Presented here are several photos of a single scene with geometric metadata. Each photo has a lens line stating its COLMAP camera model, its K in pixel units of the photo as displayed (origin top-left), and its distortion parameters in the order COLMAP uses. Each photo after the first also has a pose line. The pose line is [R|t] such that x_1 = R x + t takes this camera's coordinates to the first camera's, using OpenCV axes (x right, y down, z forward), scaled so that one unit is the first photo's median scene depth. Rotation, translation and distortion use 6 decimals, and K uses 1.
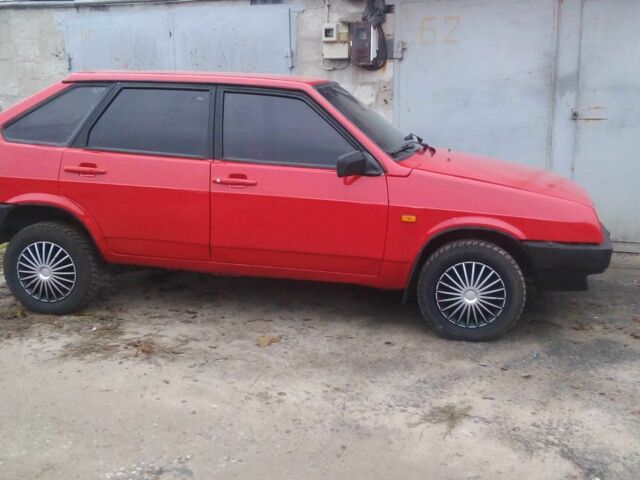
lens RADIAL K [[743.7, 0, 320.0], [0, 743.7, 240.0], [0, 0, 1]] dist [0.128802, -0.299494]
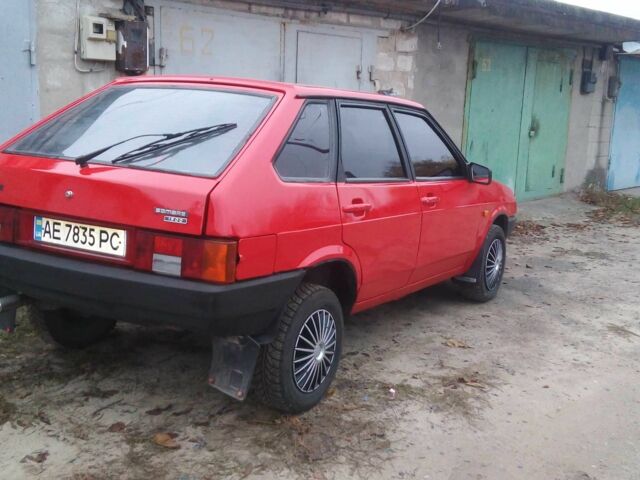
lens RADIAL K [[743.7, 0, 320.0], [0, 743.7, 240.0], [0, 0, 1]] dist [0.128802, -0.299494]
pose [[0.357376, -0.154944, 0.921018, -1.063106], [0.150108, 0.982851, 0.107101, -0.149294], [-0.921819, 0.099977, 0.374506, 0.732123]]
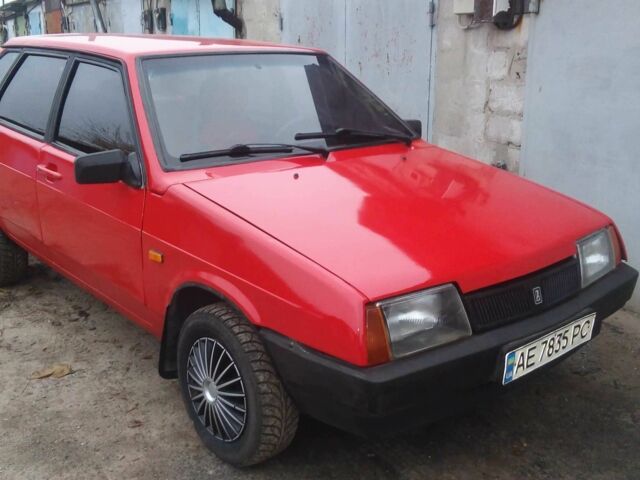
lens RADIAL K [[743.7, 0, 320.0], [0, 743.7, 240.0], [0, 0, 1]] dist [0.128802, -0.299494]
pose [[0.774646, 0.169017, -0.609391, 0.603524], [-0.133940, 0.985612, 0.103101, -0.124344], [0.618048, 0.001754, 0.786138, 0.512804]]
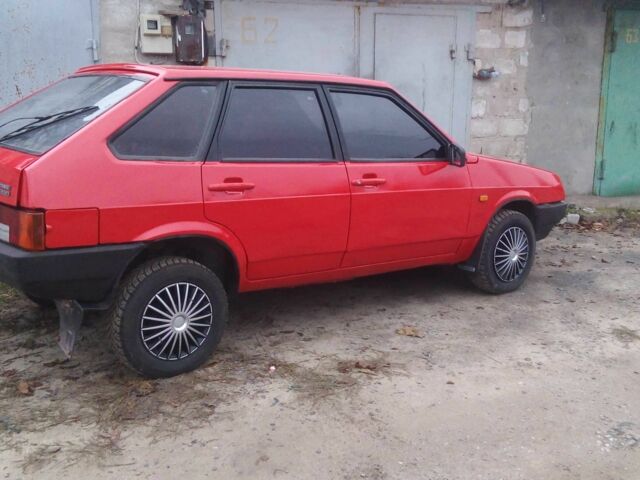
lens RADIAL K [[743.7, 0, 320.0], [0, 743.7, 240.0], [0, 0, 1]] dist [0.128802, -0.299494]
pose [[0.661890, -0.149863, 0.734467, -0.855863], [0.146616, 0.986769, 0.069216, -0.076526], [-0.735123, 0.061871, 0.675105, 0.370060]]
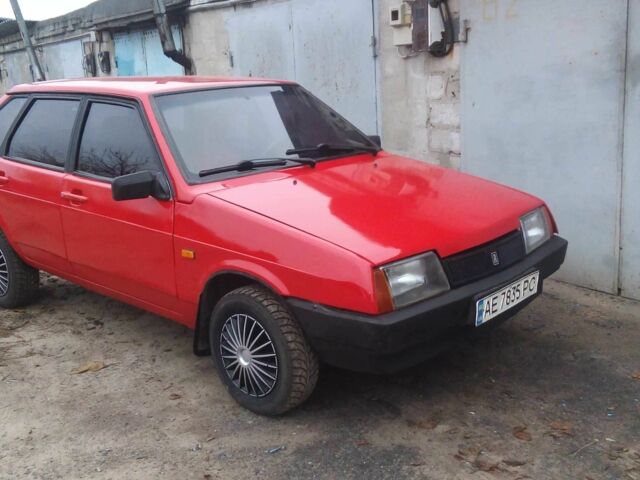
lens RADIAL K [[743.7, 0, 320.0], [0, 743.7, 240.0], [0, 0, 1]] dist [0.128802, -0.299494]
pose [[0.835895, 0.085518, -0.542186, 0.645933], [-0.067163, 0.996301, 0.053598, -0.091807], [0.544765, -0.008387, 0.838547, 0.348974]]
